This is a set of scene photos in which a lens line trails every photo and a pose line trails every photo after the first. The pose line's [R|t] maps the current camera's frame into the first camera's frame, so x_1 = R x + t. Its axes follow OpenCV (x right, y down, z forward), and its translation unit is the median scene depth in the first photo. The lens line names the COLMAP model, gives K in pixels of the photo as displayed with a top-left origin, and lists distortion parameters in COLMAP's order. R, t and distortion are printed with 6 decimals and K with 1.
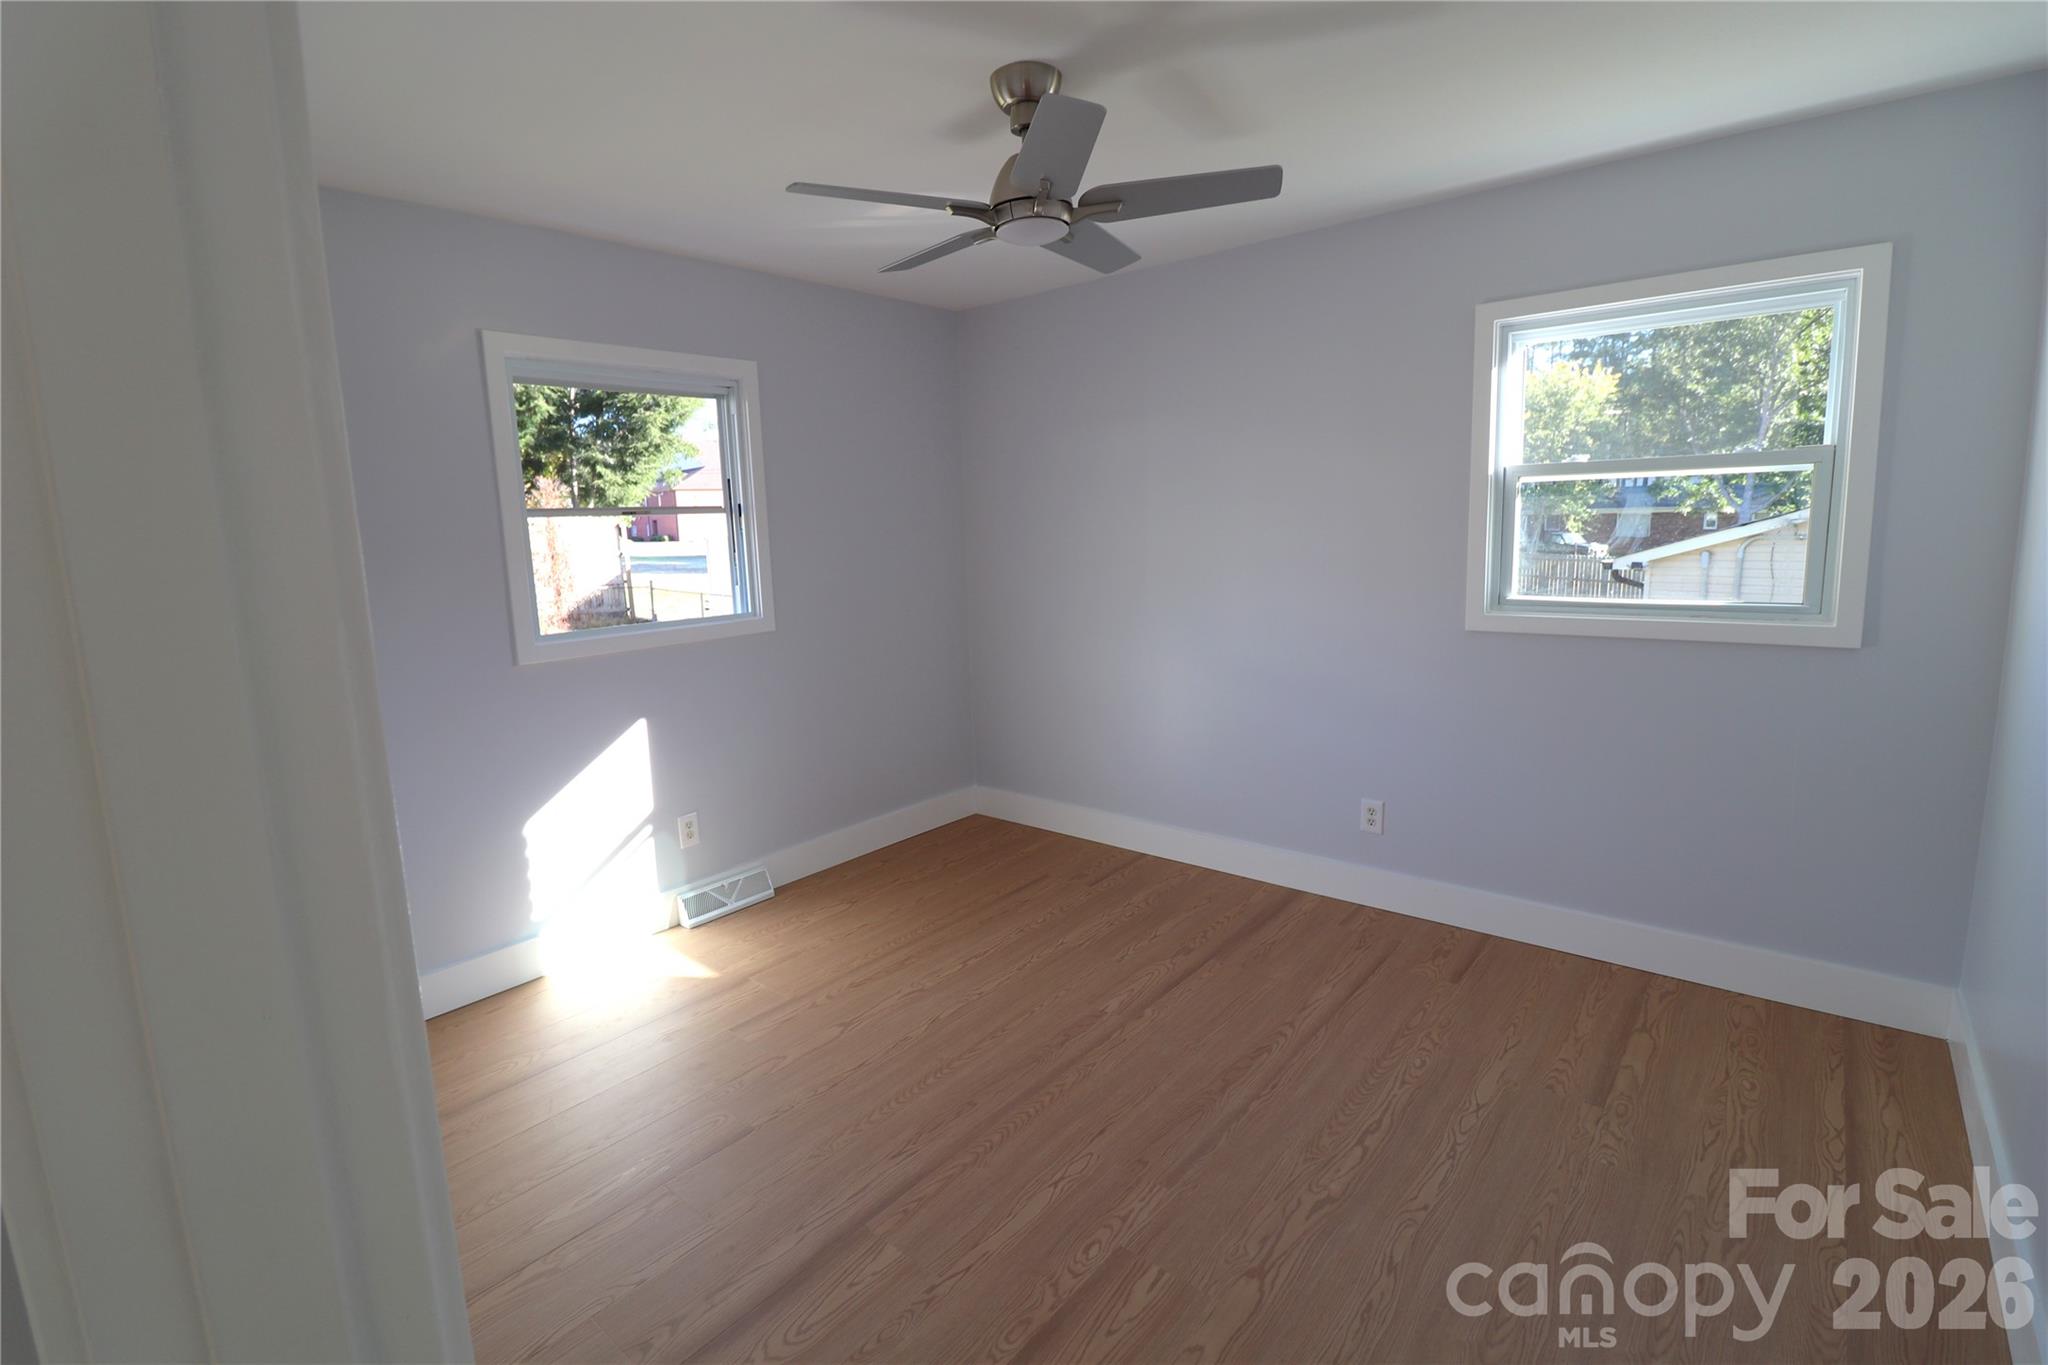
lens RADIAL K [[953.4, 0, 1004.0], [0, 953.4, 664.5], [0, 0, 1]] dist [-0.000714, -0.009087]
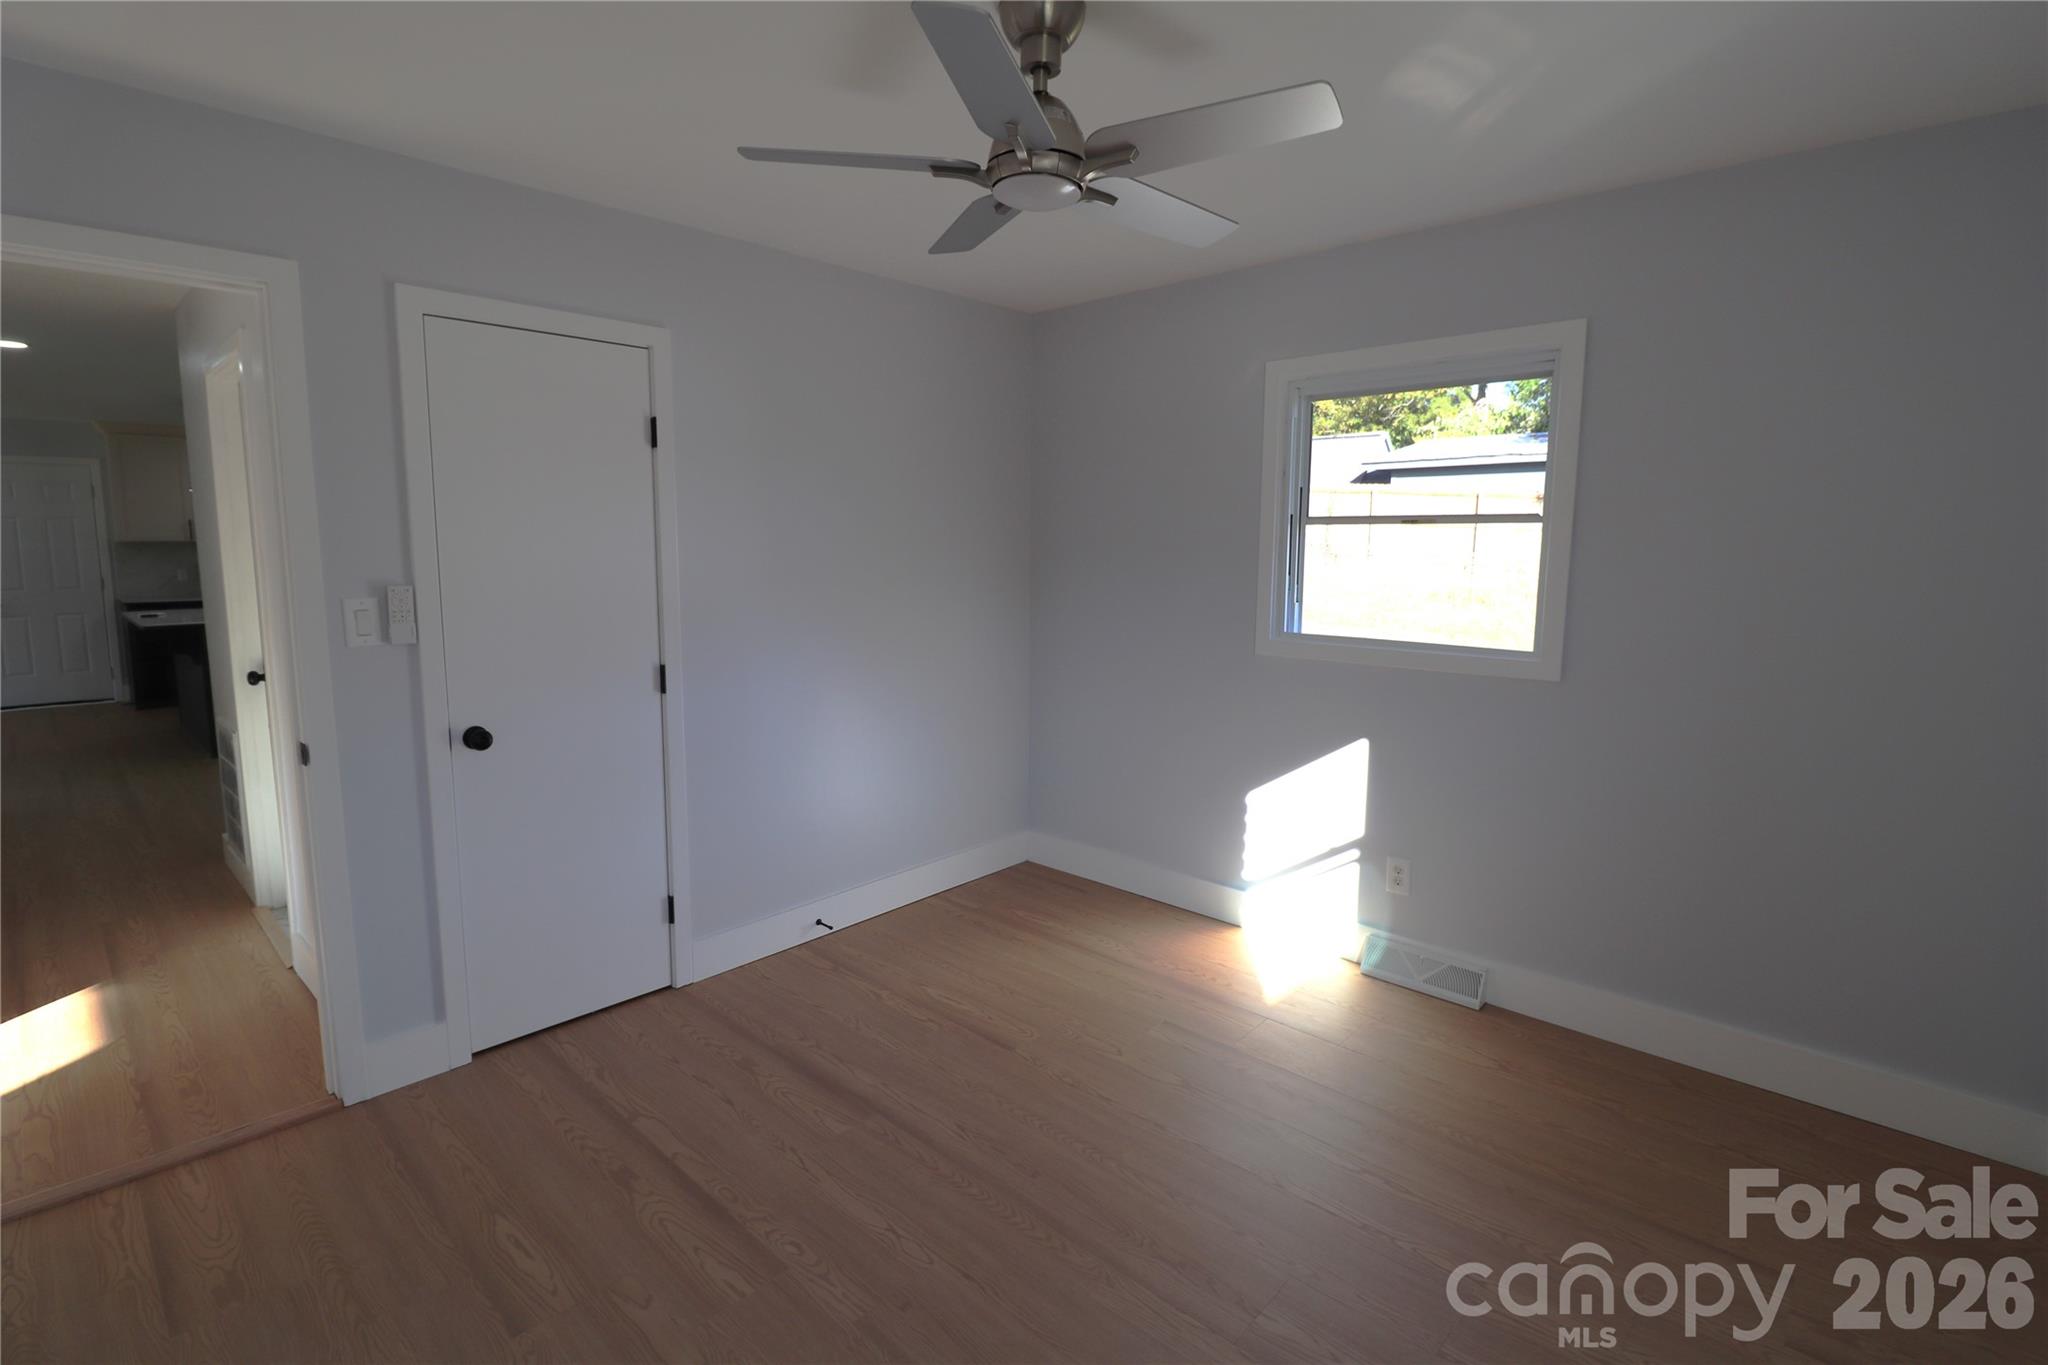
lens RADIAL K [[953.4, 0, 1004.0], [0, 953.4, 664.5], [0, 0, 1]] dist [-0.000714, -0.009087]
pose [[-0.058673, 0.158292, -0.985648, 0.617130], [-0.152879, 0.974277, 0.165566, -0.126978], [0.986502, 0.160399, -0.032964, 0.719756]]
